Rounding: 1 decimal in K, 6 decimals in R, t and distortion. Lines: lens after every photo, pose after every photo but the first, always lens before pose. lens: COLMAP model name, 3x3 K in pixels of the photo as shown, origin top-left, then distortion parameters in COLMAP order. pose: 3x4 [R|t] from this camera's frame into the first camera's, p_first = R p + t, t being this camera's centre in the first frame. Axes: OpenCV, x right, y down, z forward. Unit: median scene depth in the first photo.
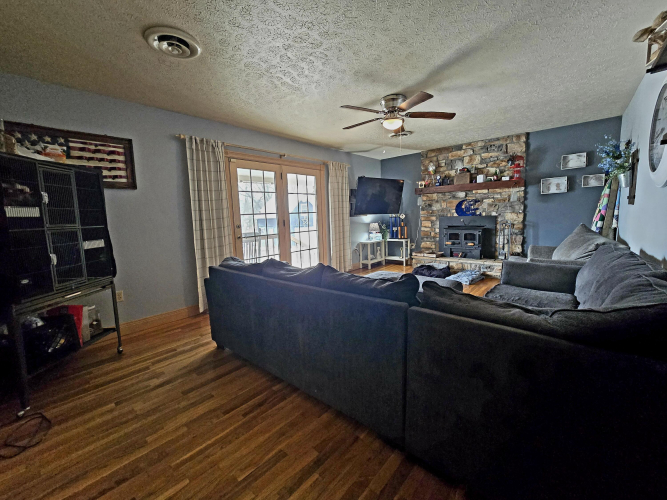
lens RADIAL K [[276.1, 0, 329.1], [0, 276.1, 245.2], [0, 0, 1]] dist [-0.000154, -0.000891]
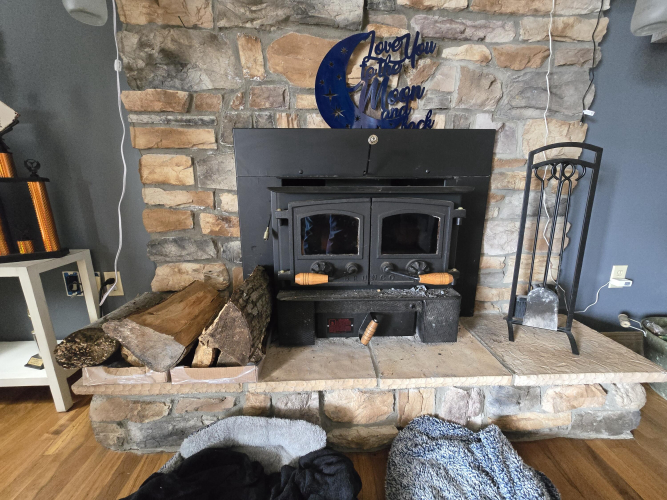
lens RADIAL K [[276.1, 0, 329.3], [0, 276.1, 247.8], [0, 0, 1]] dist [-0.000154, -0.000891]
pose [[0.723466, -0.114747, 0.680757, 0.319026], [0.054927, 0.992531, 0.108927, -0.041443], [-0.688171, -0.041413, 0.724366, 0.841879]]
